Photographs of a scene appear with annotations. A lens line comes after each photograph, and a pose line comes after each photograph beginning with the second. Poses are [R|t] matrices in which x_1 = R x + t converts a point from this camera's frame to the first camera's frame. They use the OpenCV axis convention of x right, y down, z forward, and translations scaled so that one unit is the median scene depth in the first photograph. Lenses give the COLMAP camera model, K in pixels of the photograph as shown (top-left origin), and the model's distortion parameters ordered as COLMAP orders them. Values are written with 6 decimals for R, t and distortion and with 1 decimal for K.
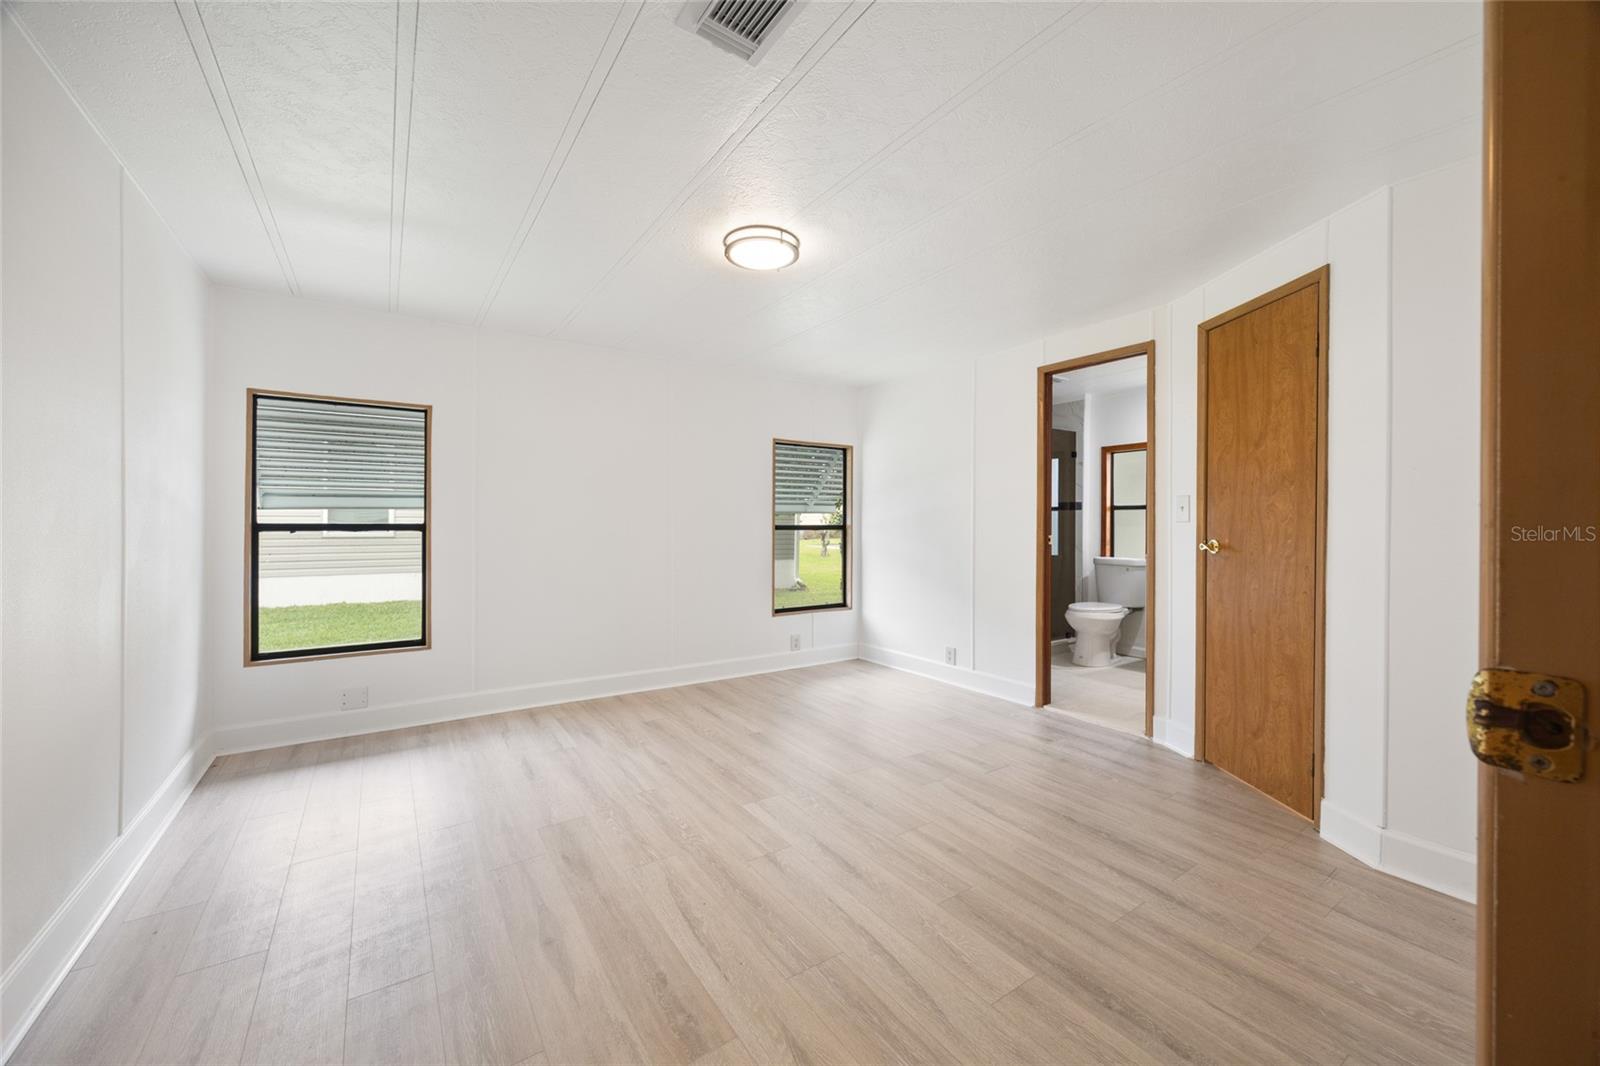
lens RADIAL K [[620.8, 0, 801.2], [0, 620.8, 520.0], [0, 0, 1]] dist [-0.000929, -0.000046]
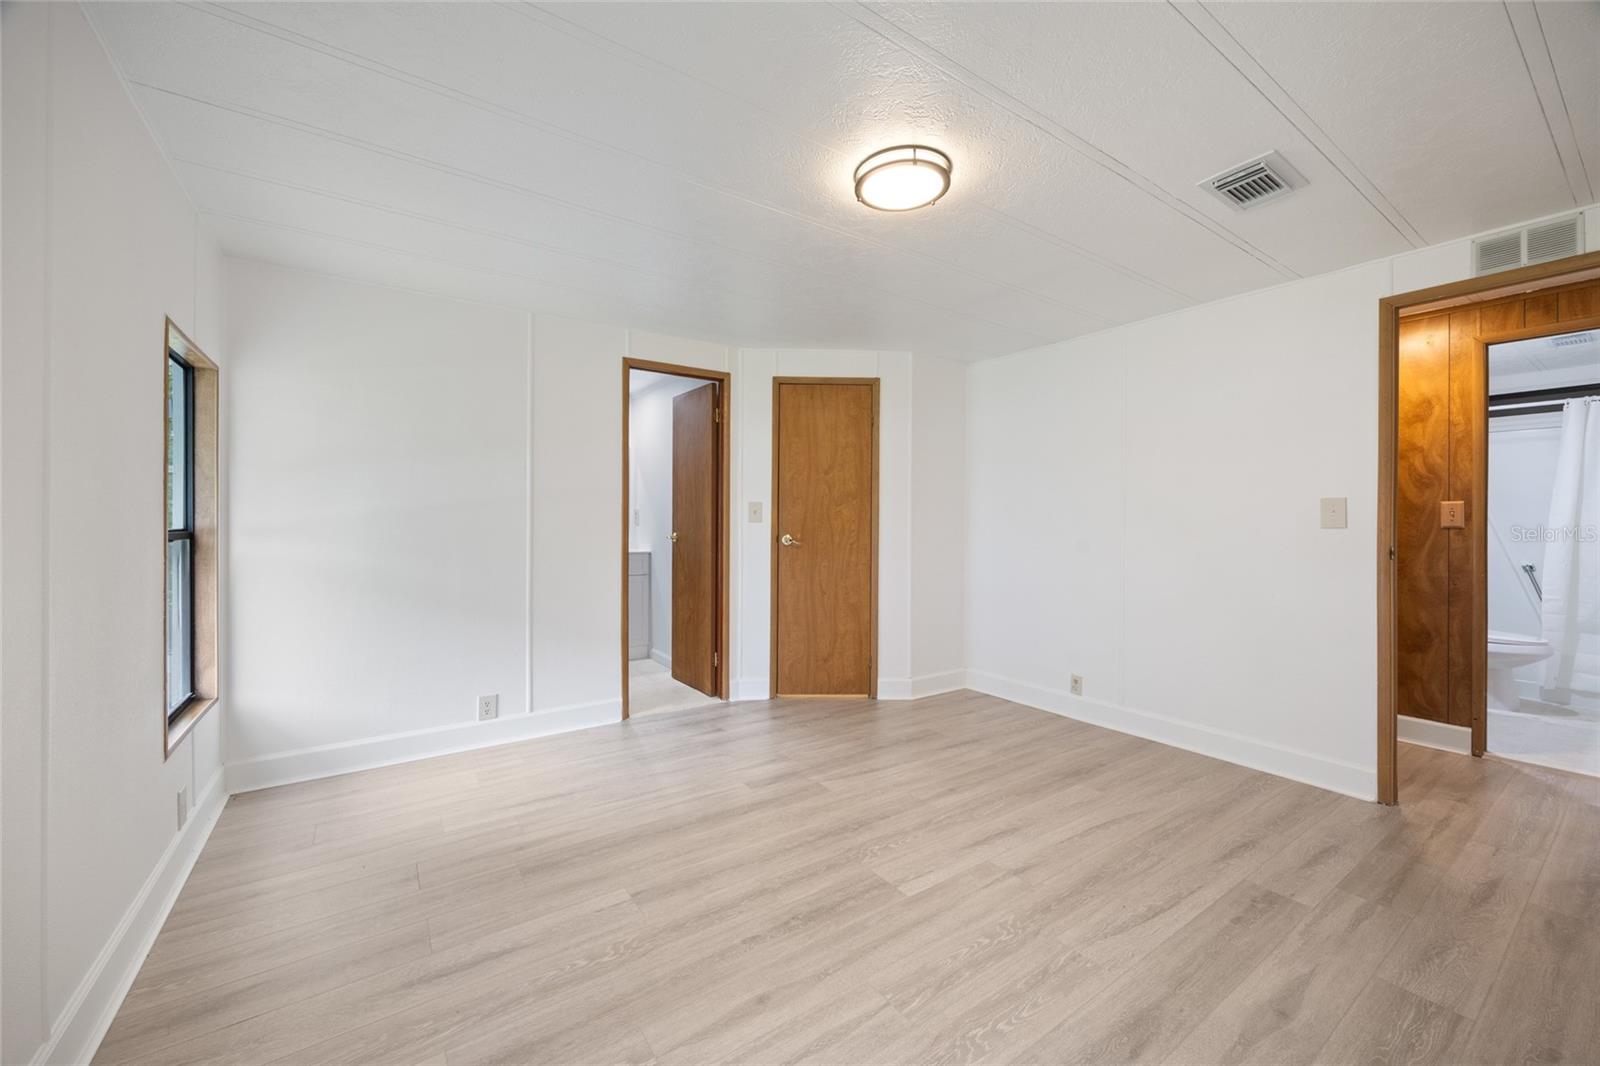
lens RADIAL K [[620.8, 0, 801.2], [0, 620.8, 520.0], [0, 0, 1]] dist [-0.000929, -0.000046]
pose [[-0.014113, 0.001056, 0.999900, -0.869902], [-0.007174, 0.999974, -0.001158, -0.000882], [-0.999875, -0.007190, -0.014105, 1.163489]]
